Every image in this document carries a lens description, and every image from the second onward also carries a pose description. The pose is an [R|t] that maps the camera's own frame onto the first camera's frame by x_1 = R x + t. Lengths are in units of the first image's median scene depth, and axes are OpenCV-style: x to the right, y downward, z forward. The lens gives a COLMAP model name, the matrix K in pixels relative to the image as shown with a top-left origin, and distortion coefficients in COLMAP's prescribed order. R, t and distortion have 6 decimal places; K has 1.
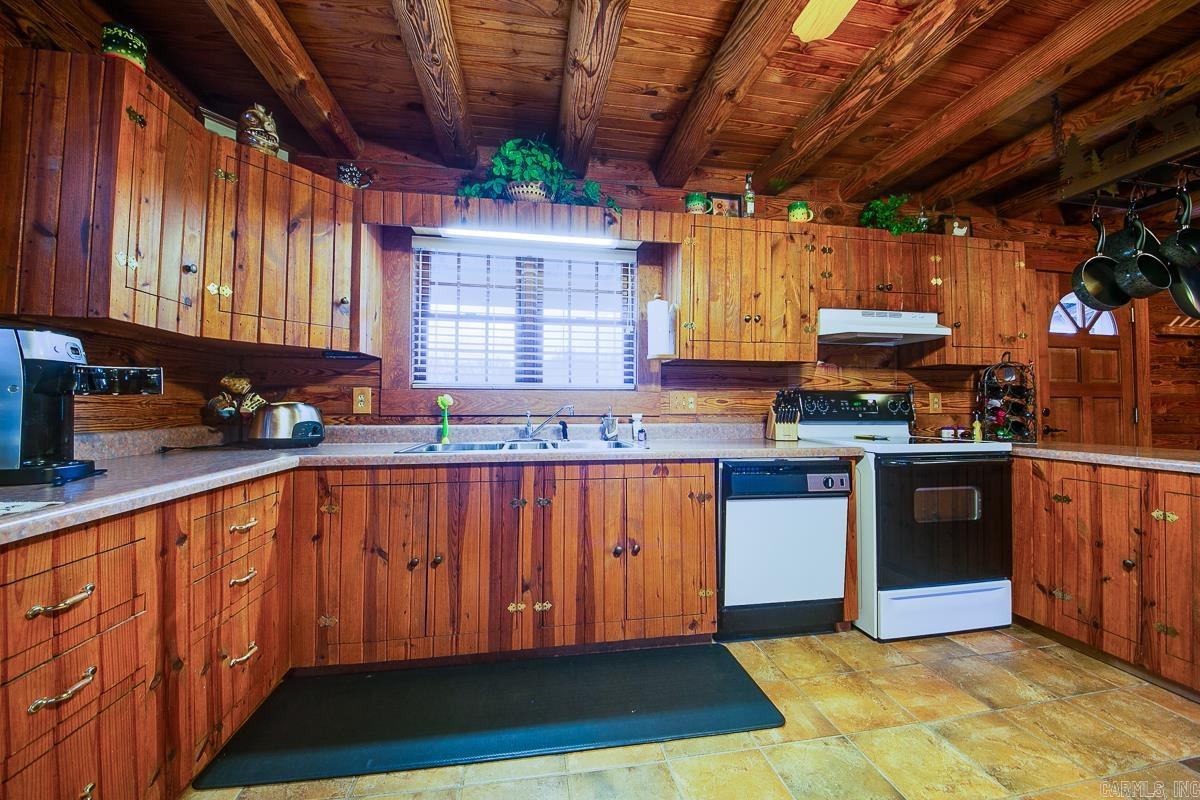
lens RADIAL K [[429.9, 0, 595.8], [0, 429.9, 394.7], [0, 0, 1]] dist [0.015928, -0.016163]
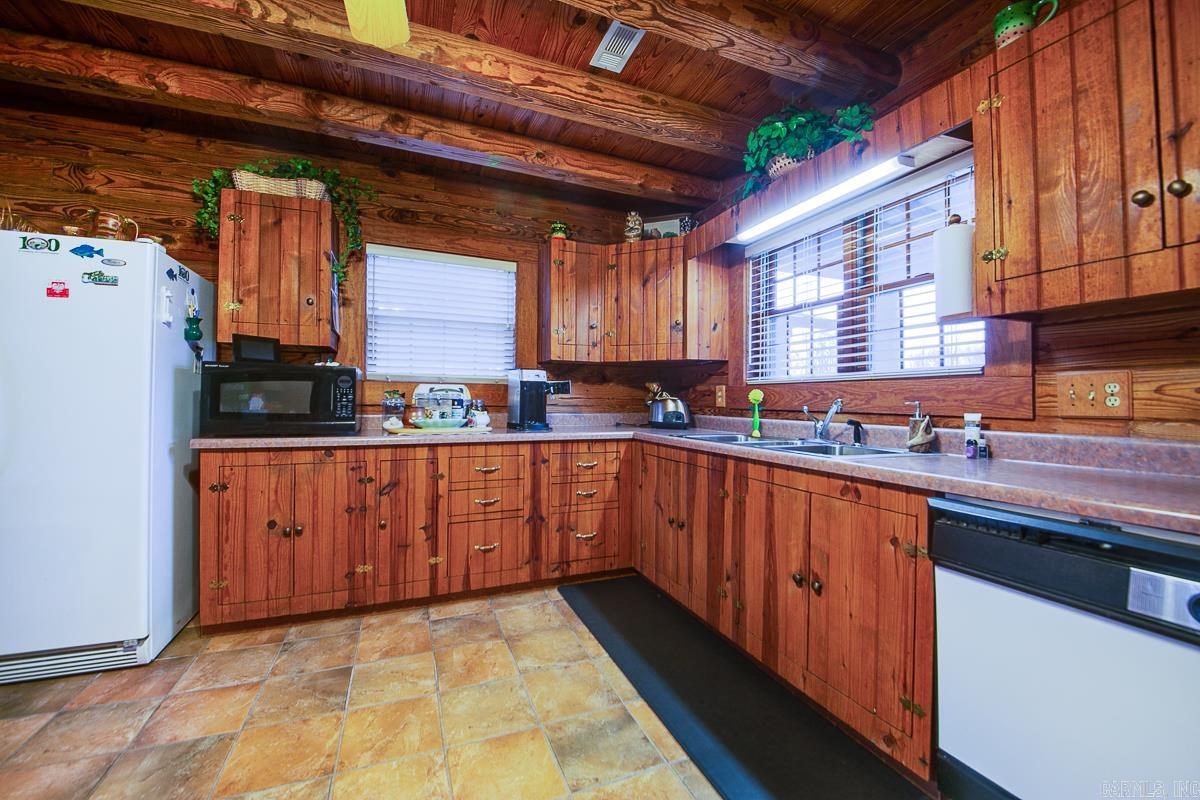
lens RADIAL K [[470.9, 0, 601.3], [0, 470.9, 395.3], [0, 0, 1]] dist [0.010091, -0.016161]
pose [[0.226680, -0.011339, -0.973903, 0.815515], [0.019101, 0.999792, -0.007195, 0.016825], [0.973782, -0.016971, 0.226850, 0.435419]]
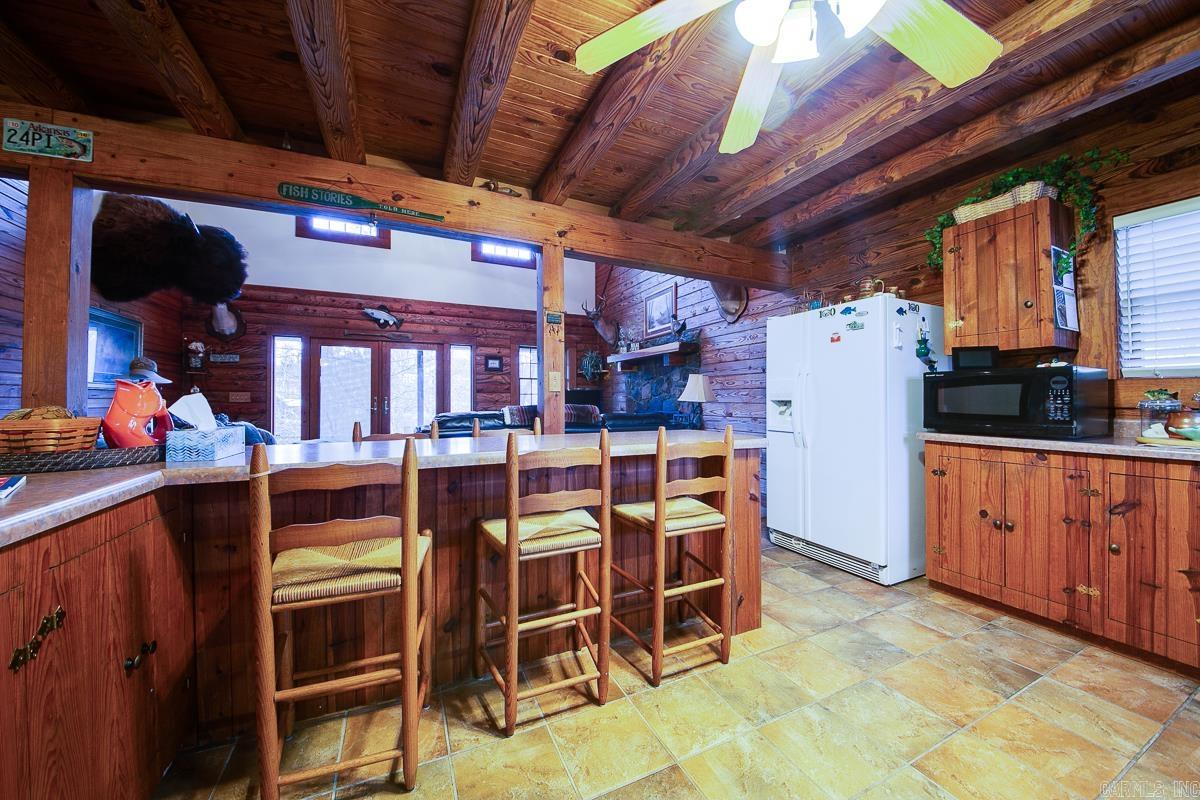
lens RADIAL K [[409.9, 0, 600.0], [0, 409.9, 400.0], [0, 0, 1]] dist [-0.000344, -0.006347]
pose [[-0.957918, -0.001505, -0.287037, 0.830305], [0.006773, 0.999589, -0.027847, 0.022263], [0.286961, -0.028619, -0.957515, 0.678102]]
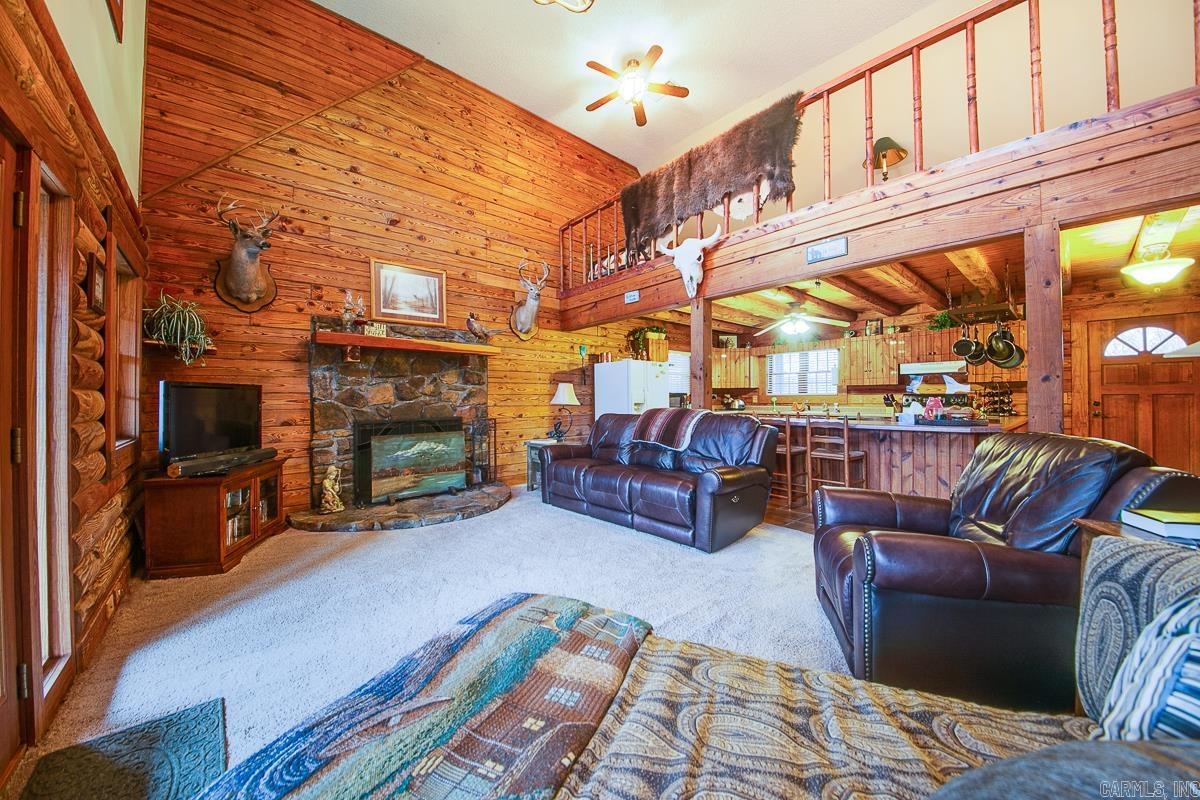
lens RADIAL K [[429.9, 0, 595.8], [0, 429.9, 394.7], [0, 0, 1]] dist [0.015928, -0.016163]
pose [[0.532304, -0.011145, -0.846480, 2.236524], [0.030231, 0.999526, 0.005851, -0.104171], [0.846013, -0.028704, 0.532388, -2.551981]]
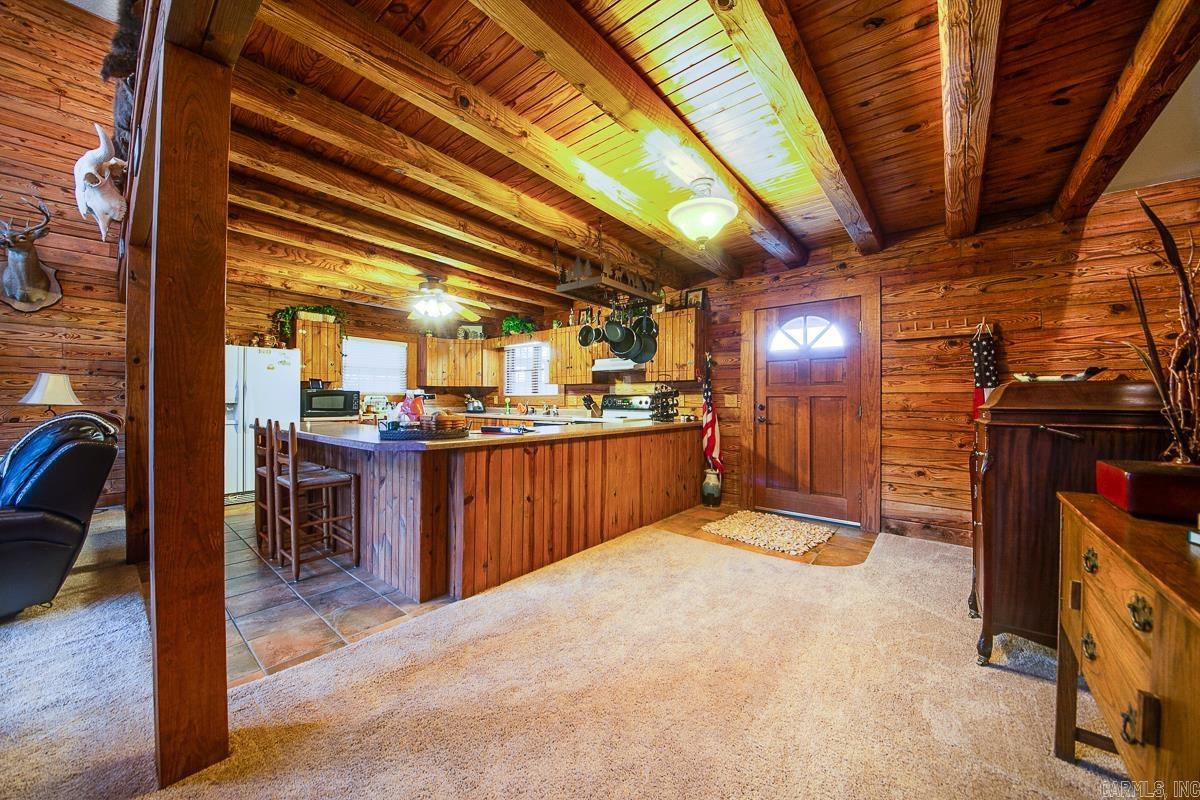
lens RADIAL K [[425.3, 0, 598.6], [0, 425.3, 396.2], [0, 0, 1]] dist [0.007754, -0.009474]
pose [[0.651615, -0.006289, -0.758524, 2.795774], [0.019432, 0.999776, 0.008404, -0.031015], [0.758301, -0.020216, 0.651591, -0.565985]]
